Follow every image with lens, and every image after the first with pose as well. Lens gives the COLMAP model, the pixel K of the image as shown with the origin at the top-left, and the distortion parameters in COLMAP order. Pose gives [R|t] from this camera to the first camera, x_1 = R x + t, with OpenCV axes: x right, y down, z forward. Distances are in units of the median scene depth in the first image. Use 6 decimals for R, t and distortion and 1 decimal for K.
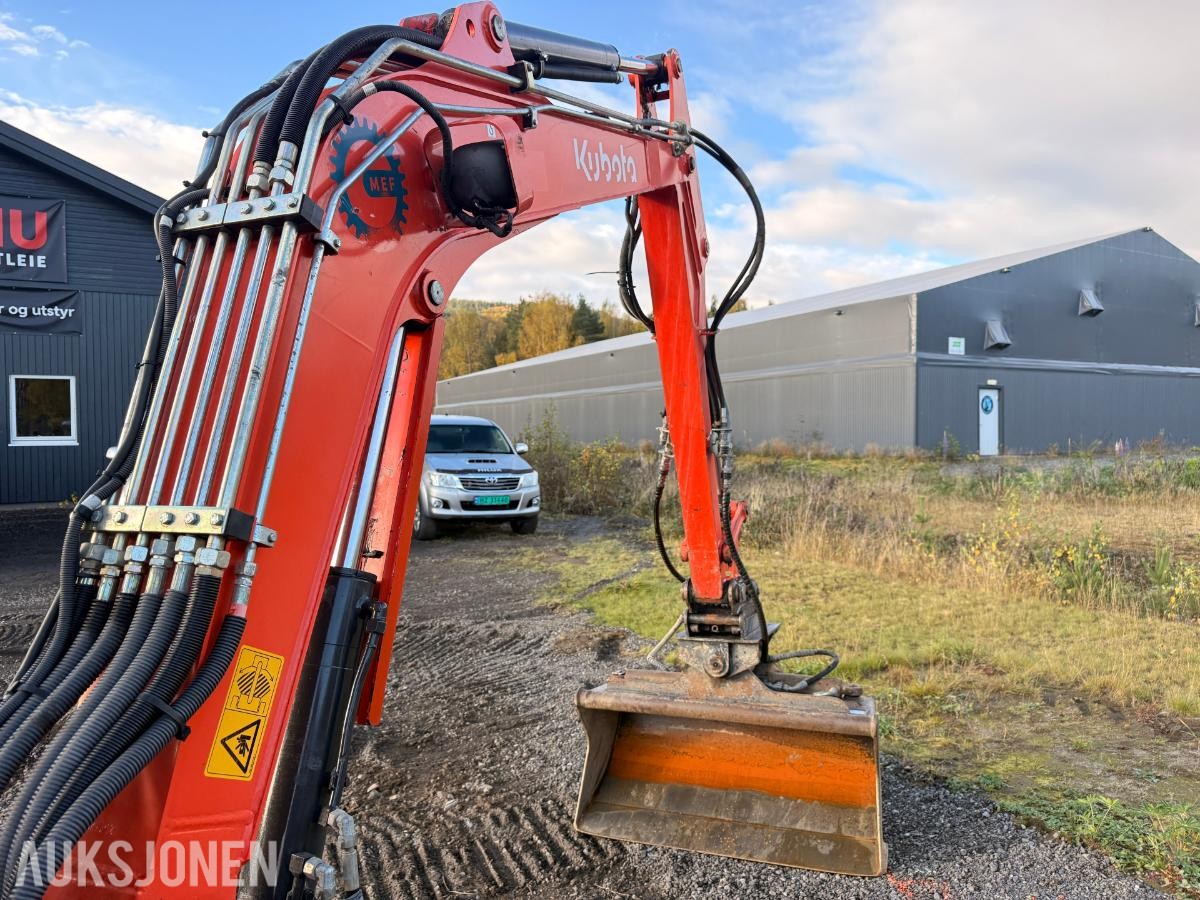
lens RADIAL K [[847.6, 0, 608.4], [0, 847.6, 443.1], [0, 0, 1]] dist [0.053466, -0.060717]
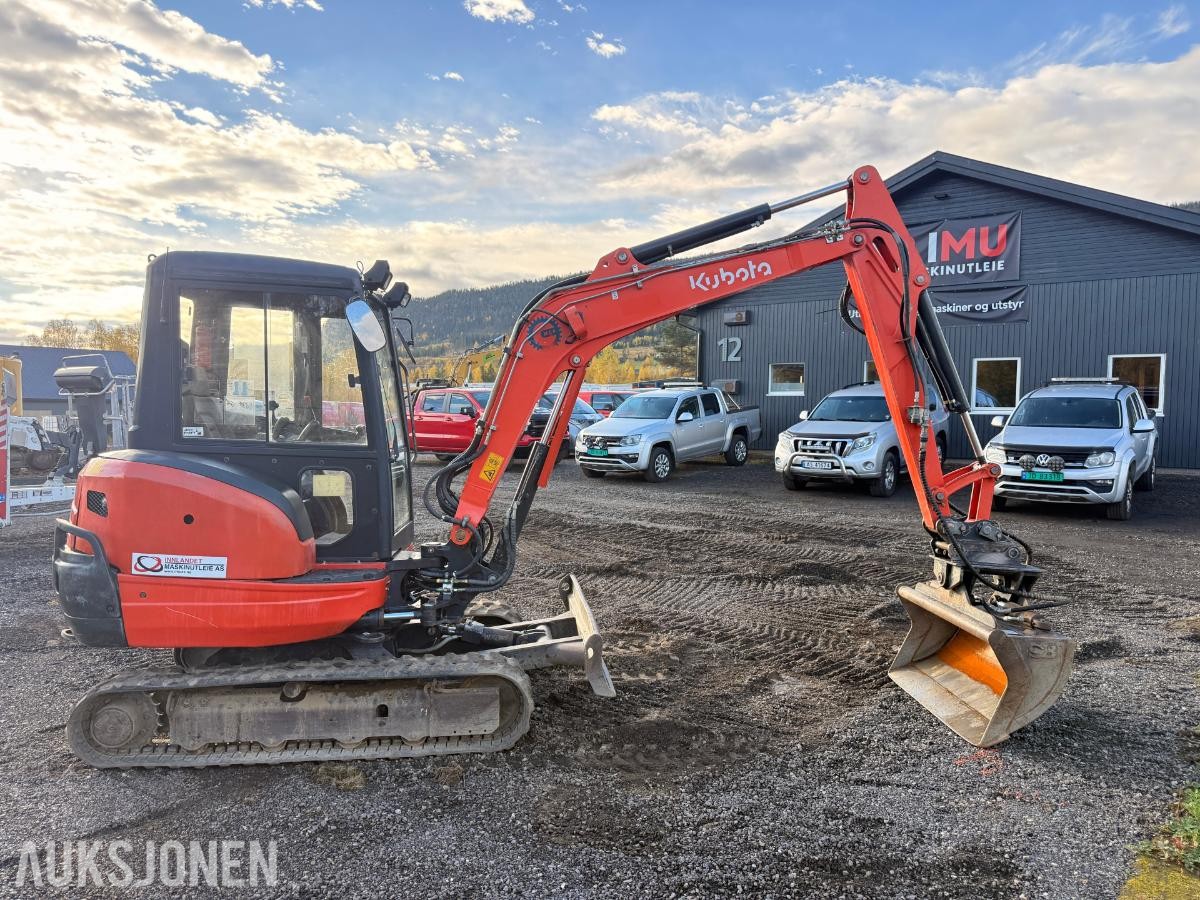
lens RADIAL K [[847.6, 0, 594.6], [0, 847.6, 452.2], [0, 0, 1]] dist [0.053466, -0.060717]
pose [[0.386816, 0.064828, -0.919875, 0.320549], [-0.024944, 0.997896, 0.059837, -0.003459], [0.921819, -0.000201, 0.387620, -0.016189]]
